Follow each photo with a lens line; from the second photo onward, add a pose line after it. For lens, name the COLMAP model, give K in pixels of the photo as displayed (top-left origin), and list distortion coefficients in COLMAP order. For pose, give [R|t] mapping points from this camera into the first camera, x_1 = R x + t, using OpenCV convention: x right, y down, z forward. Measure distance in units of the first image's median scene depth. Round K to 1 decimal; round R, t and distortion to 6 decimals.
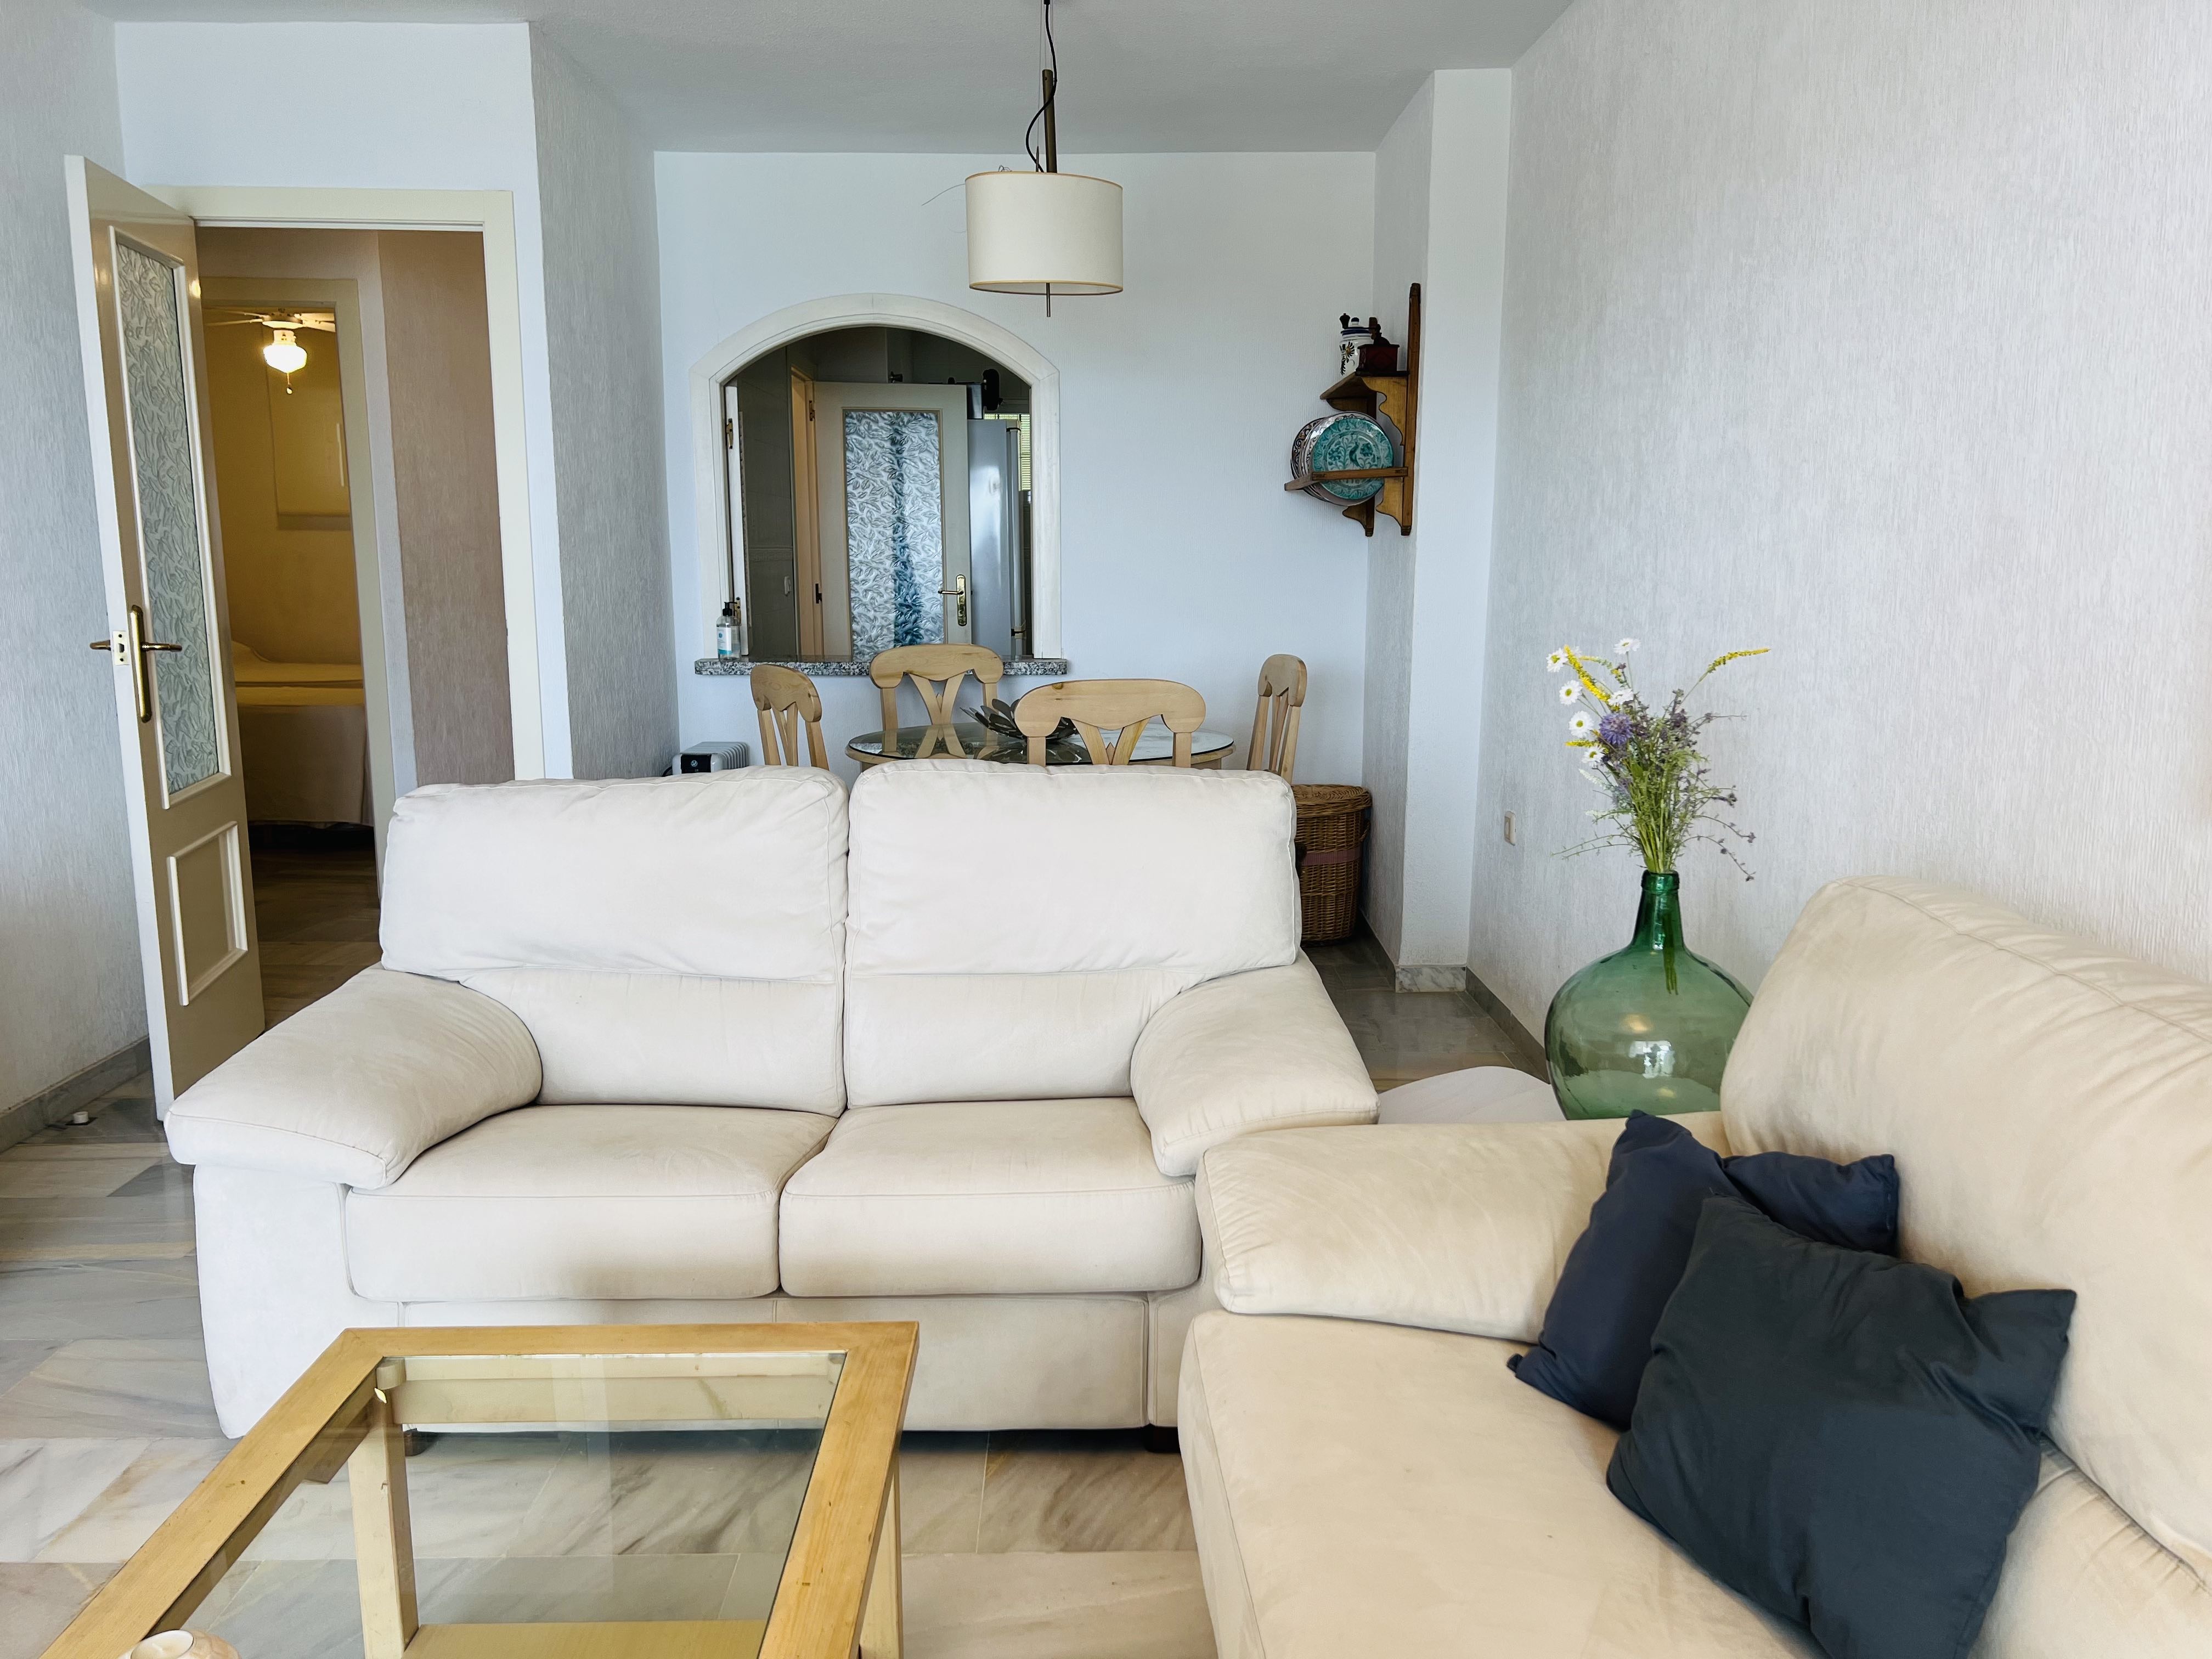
lens RADIAL K [[1682.3, 0, 1109.5], [0, 1682.3, 846.7], [0, 0, 1]] dist [0.027311, -0.025224]
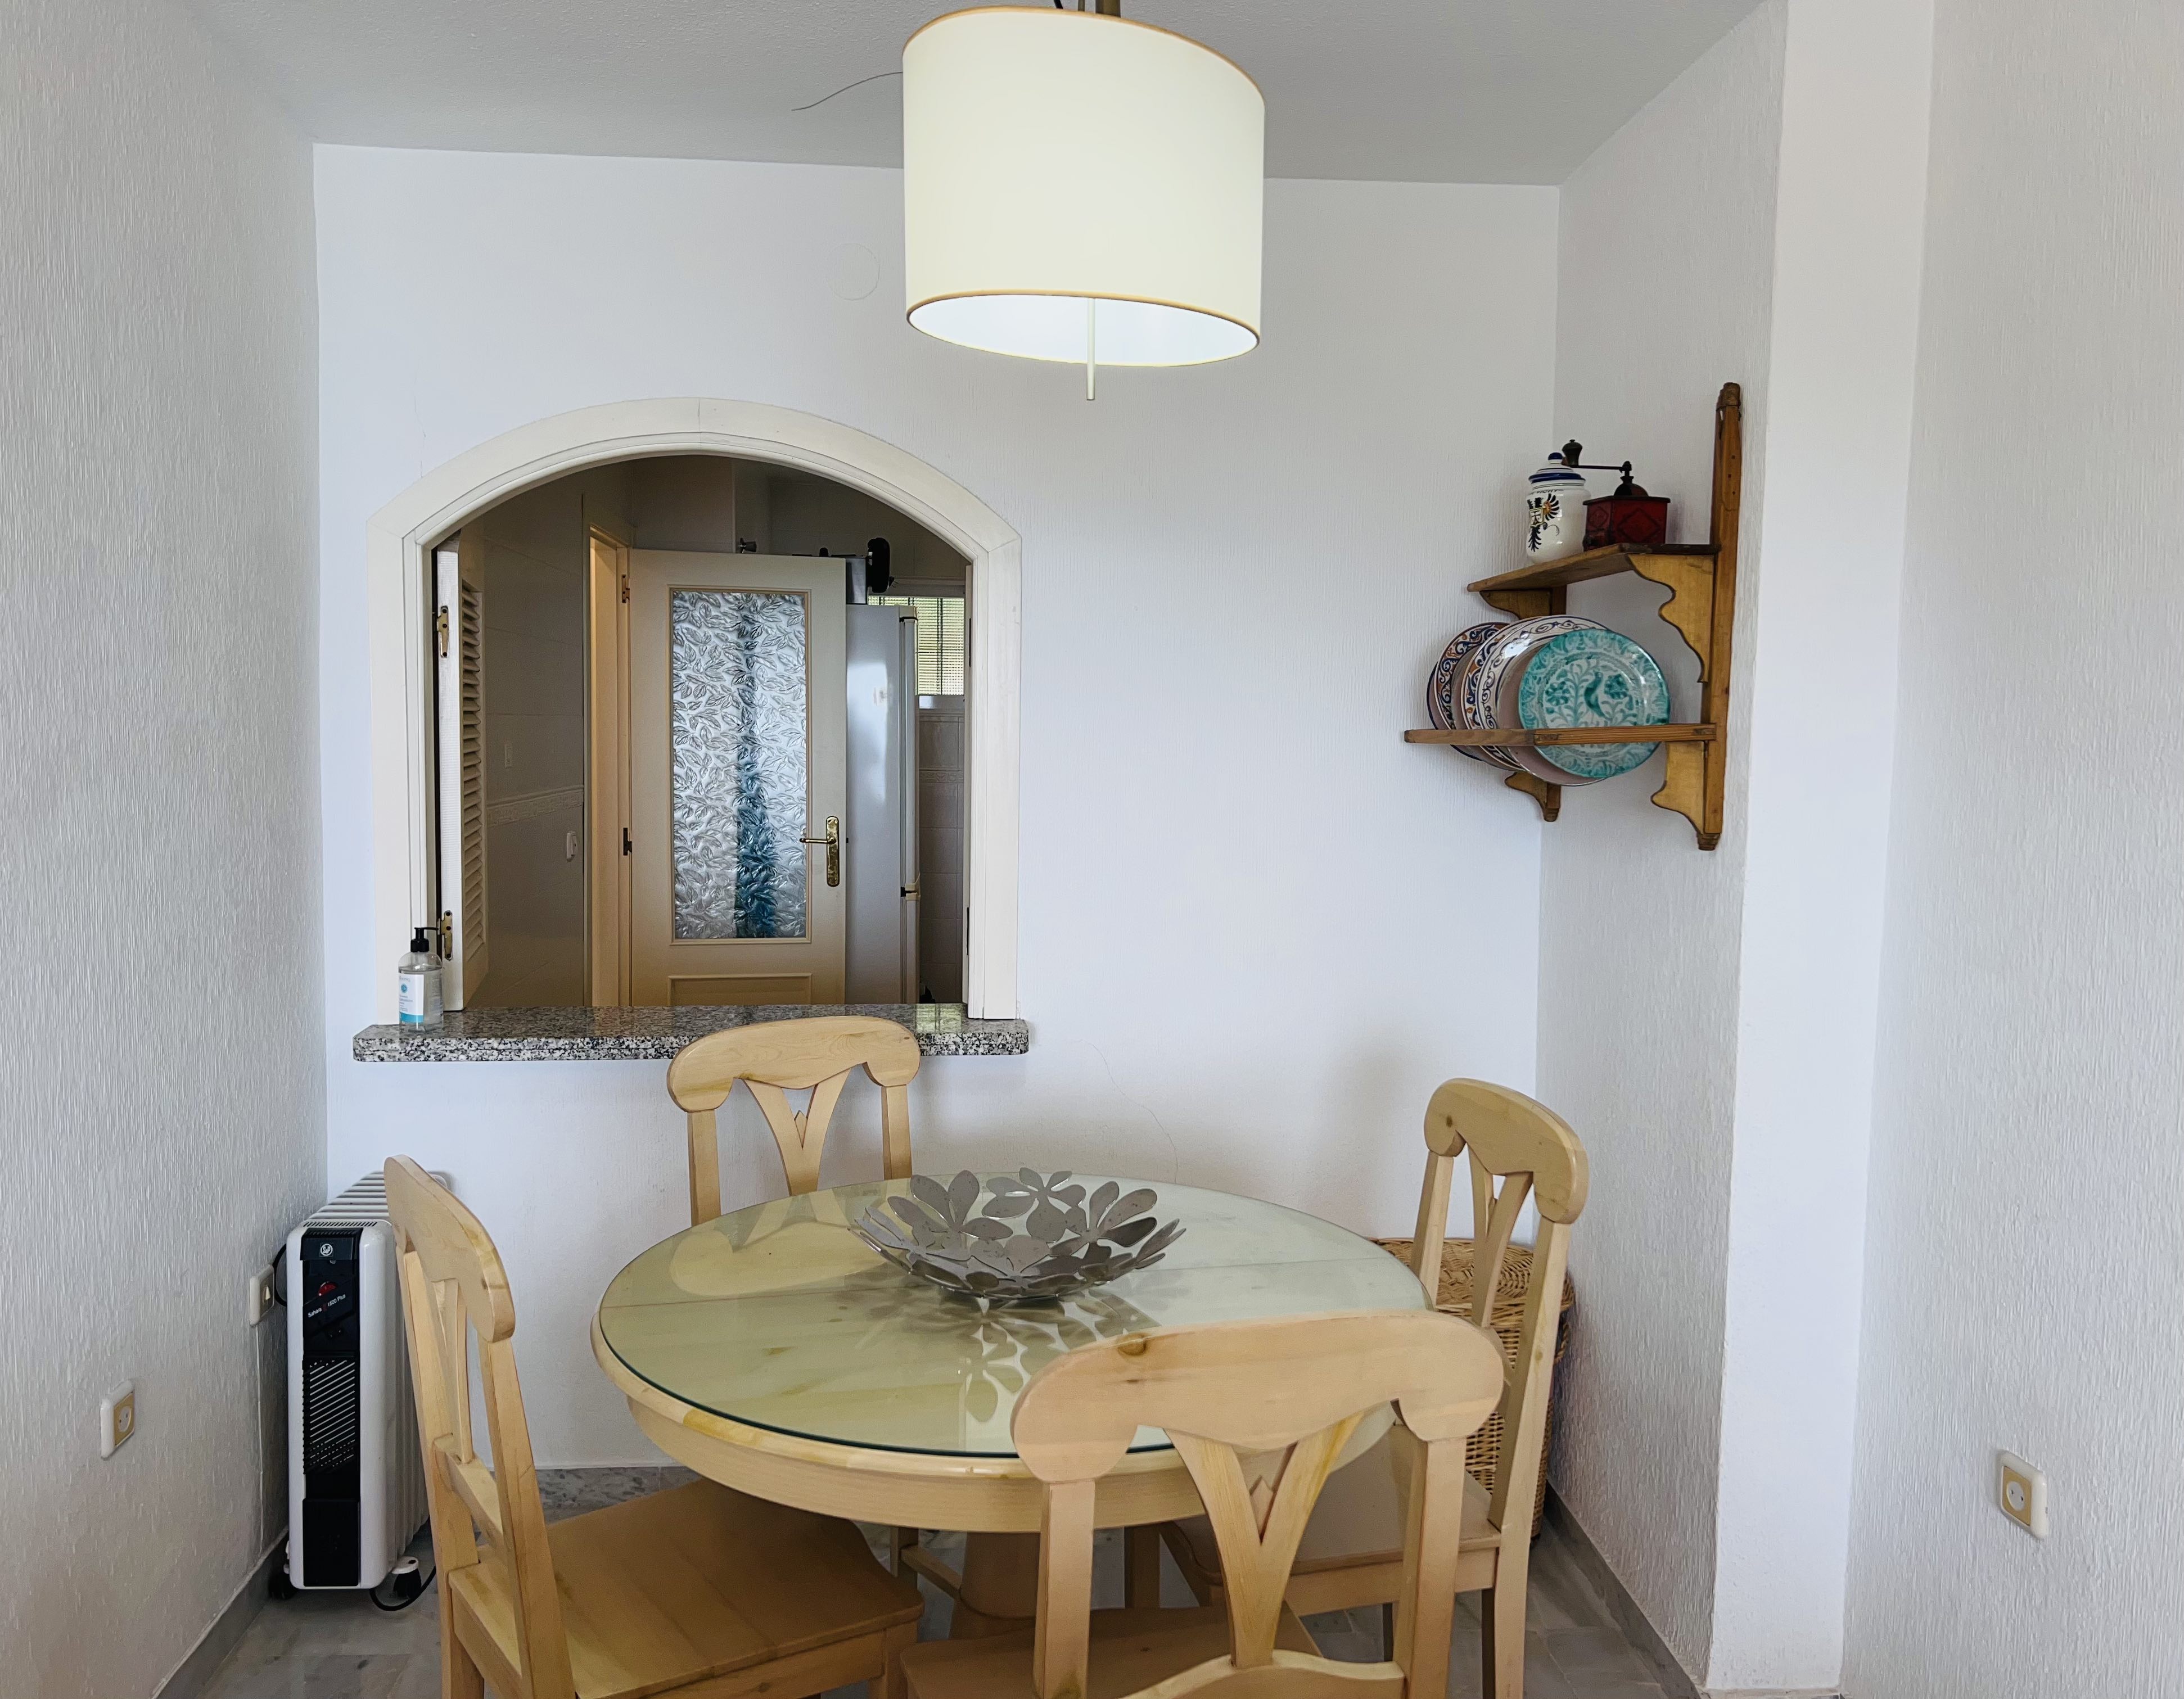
lens RADIAL K [[1929.9, 0, 1104.4], [0, 1929.9, 830.1], [0, 0, 1]] dist [0.056155, -0.017677]
pose [[0.998263, 0.009889, 0.058073, -0.021406], [-0.002289, 0.991576, -0.129505, -0.051727], [-0.058864, 0.129147, 0.989877, 0.190395]]
